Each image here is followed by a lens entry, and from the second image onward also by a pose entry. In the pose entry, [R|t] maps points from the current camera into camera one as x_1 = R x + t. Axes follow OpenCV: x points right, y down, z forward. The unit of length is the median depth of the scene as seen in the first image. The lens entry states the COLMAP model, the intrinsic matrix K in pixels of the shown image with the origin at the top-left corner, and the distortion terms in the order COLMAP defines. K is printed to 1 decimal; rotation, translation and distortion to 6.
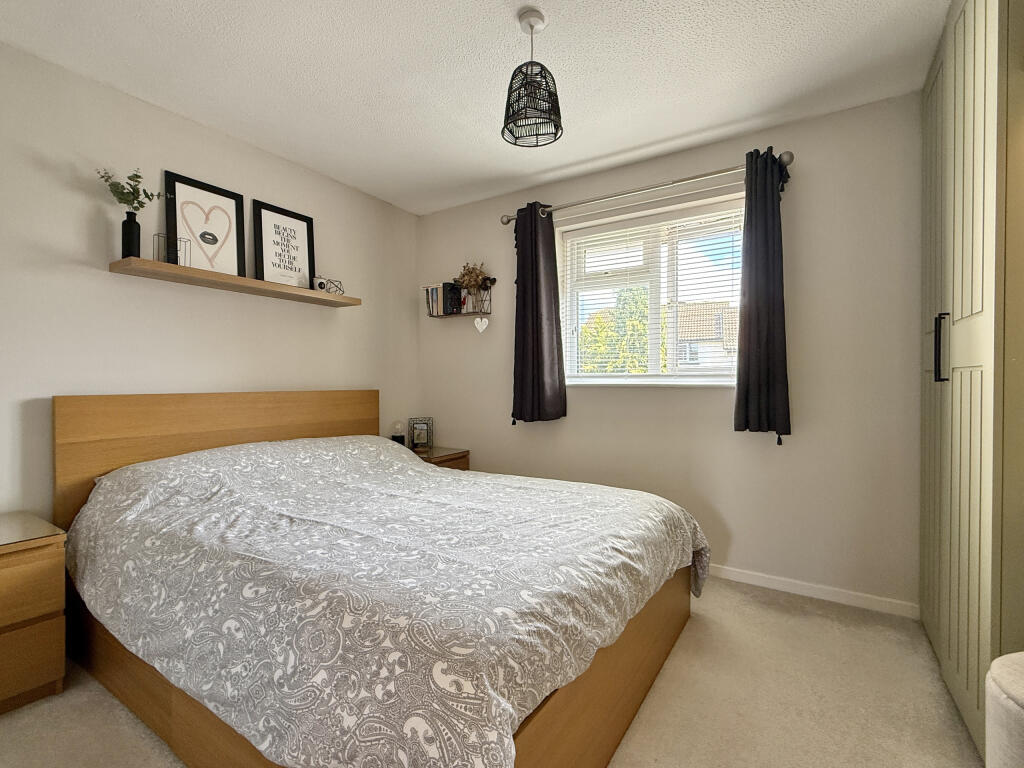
lens RADIAL K [[468.4, 0, 517.8], [0, 468.4, 387.9], [0, 0, 1]] dist [-0.002572, -0.000213]
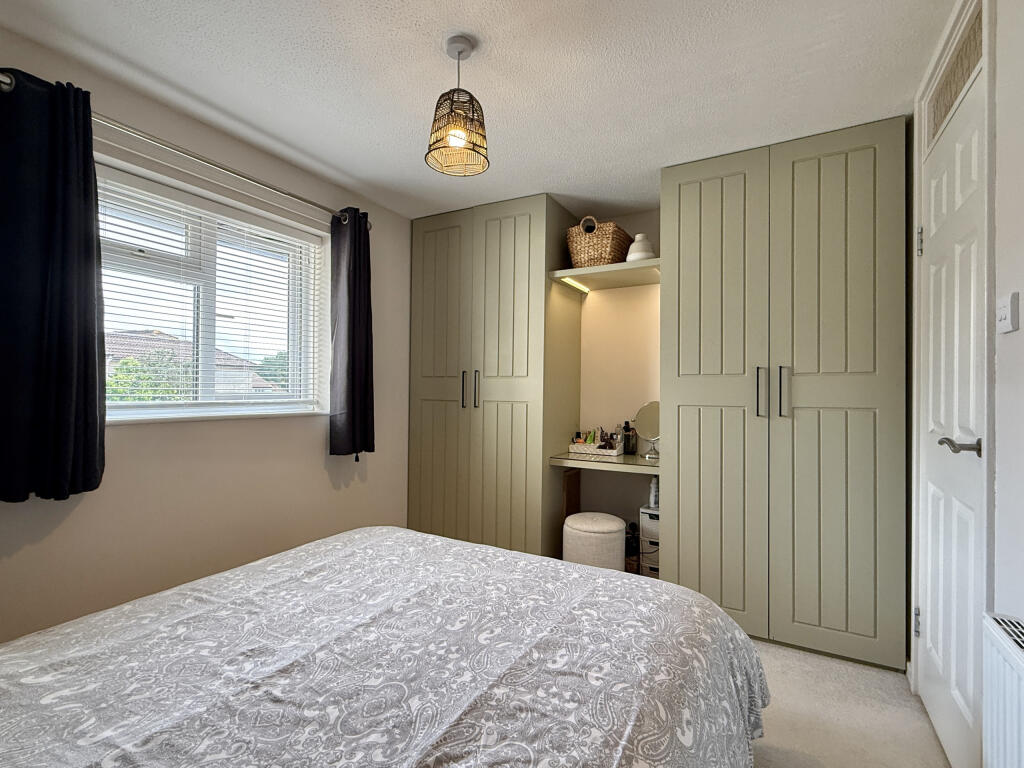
lens RADIAL K [[468.4, 0, 516.7], [0, 468.4, 386.8], [0, 0, 1]] dist [-0.002572, -0.000213]
pose [[-0.037490, 0.009530, 0.999252, -1.007600], [0.005605, 0.999941, -0.009327, -0.085113], [-0.999281, 0.005251, -0.037541, 0.996673]]
